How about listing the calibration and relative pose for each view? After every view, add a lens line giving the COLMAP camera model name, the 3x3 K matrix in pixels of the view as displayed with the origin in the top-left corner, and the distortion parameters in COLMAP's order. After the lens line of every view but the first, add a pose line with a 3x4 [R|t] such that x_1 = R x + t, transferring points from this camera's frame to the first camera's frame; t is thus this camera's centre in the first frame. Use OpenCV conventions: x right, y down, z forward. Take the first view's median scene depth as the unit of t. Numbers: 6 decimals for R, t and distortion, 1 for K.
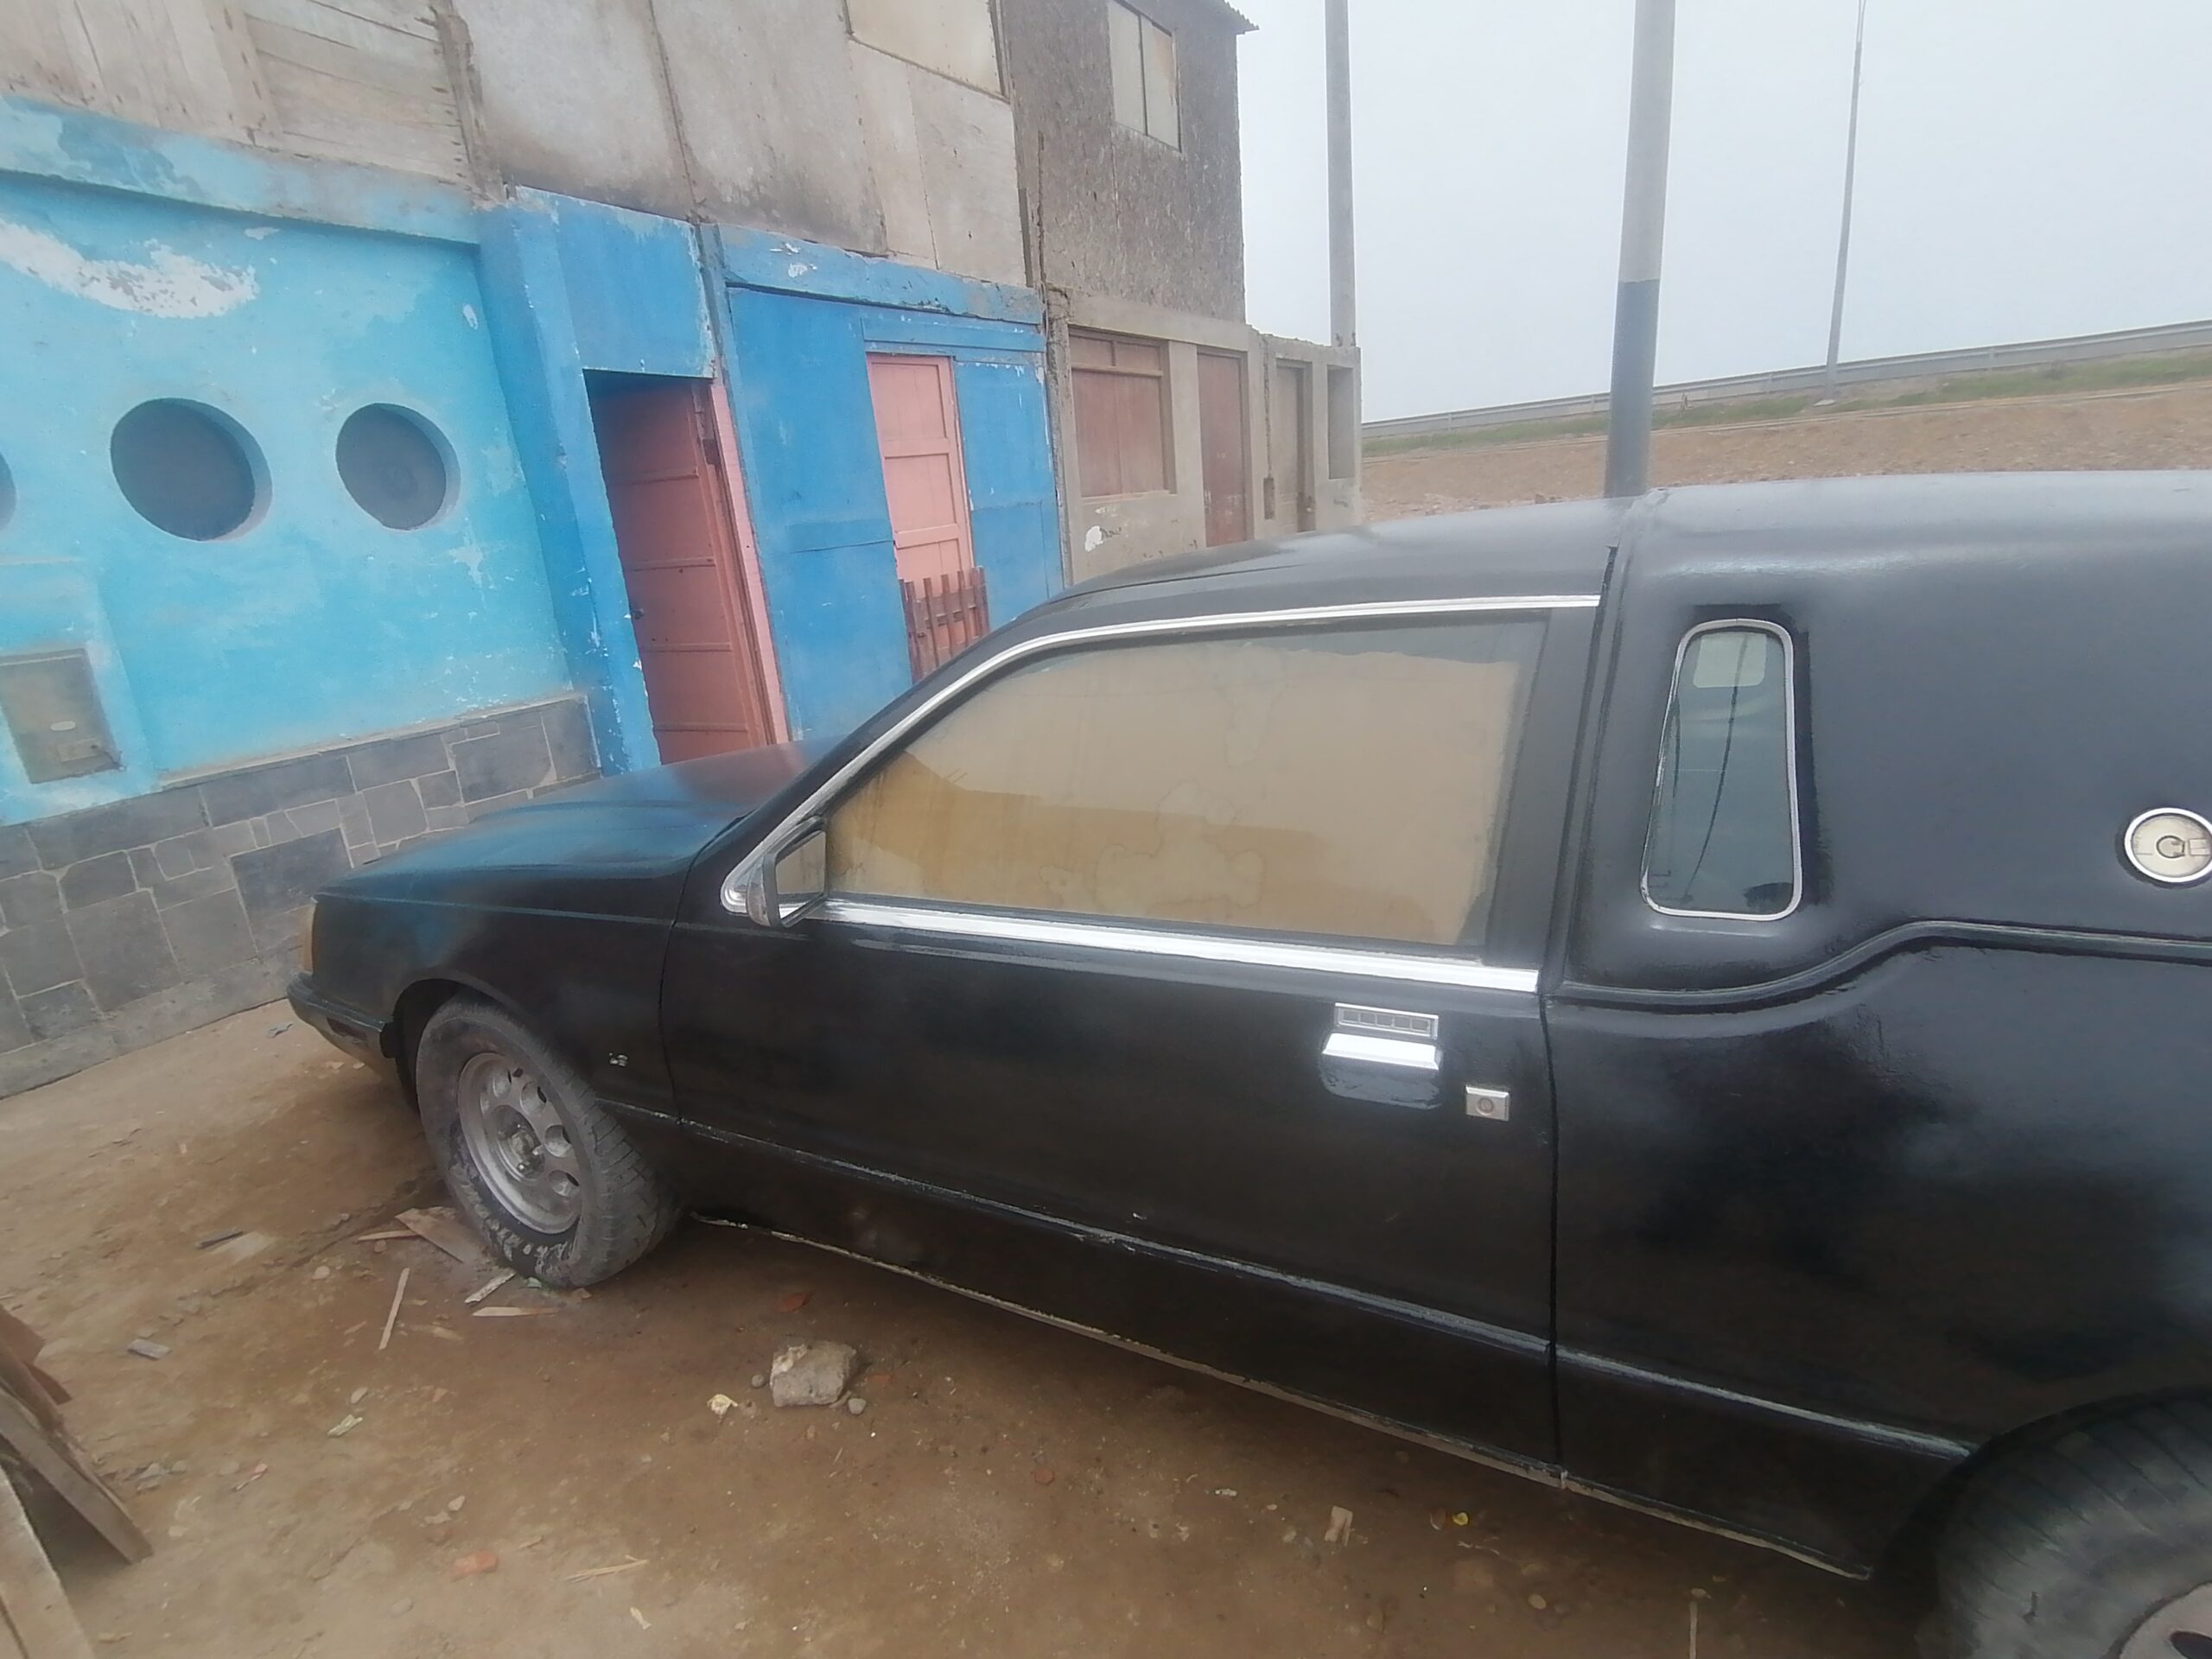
lens RADIAL K [[1071.2, 0, 1100.6], [0, 1071.2, 821.5], [0, 0, 1]] dist [0.027647, -0.030411]
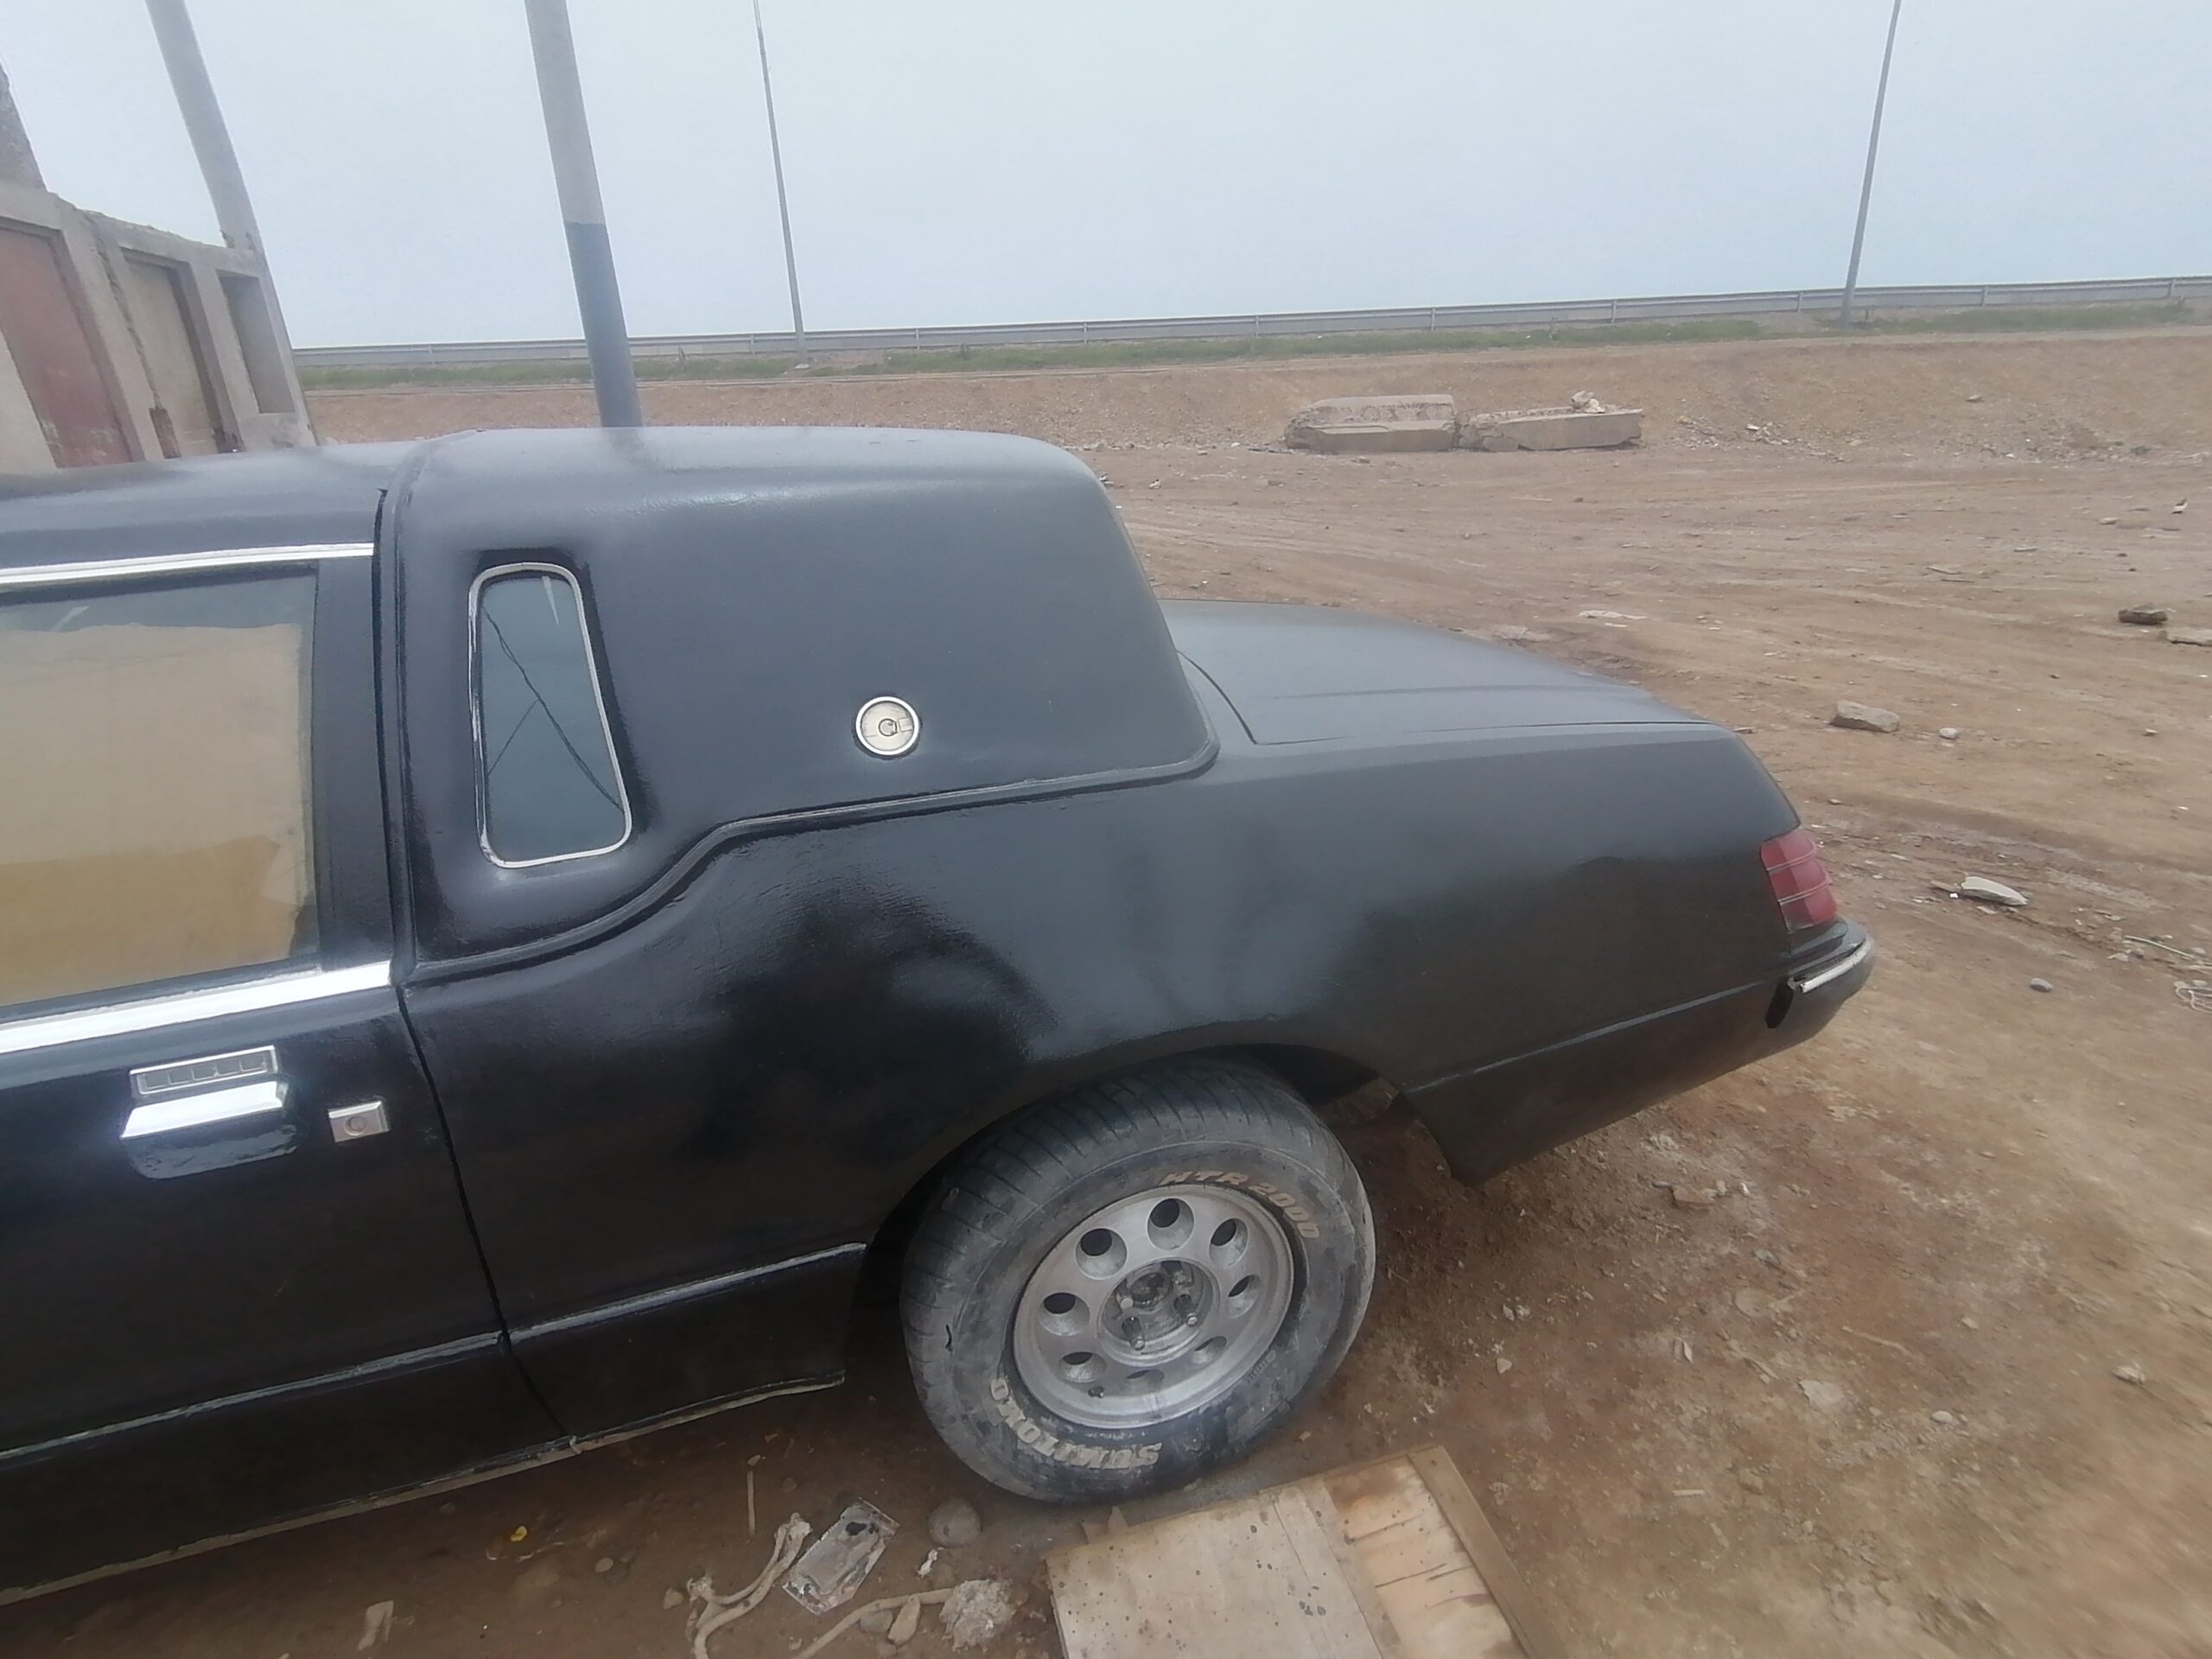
lens RADIAL K [[1071.2, 0, 1100.6], [0, 1071.2, 821.5], [0, 0, 1]] dist [0.027647, -0.030411]
pose [[0.710543, -0.205866, 0.672866, 0.239286], [0.177514, 0.977759, 0.111695, 0.028073], [-0.680895, 0.040079, 0.731284, -0.077686]]
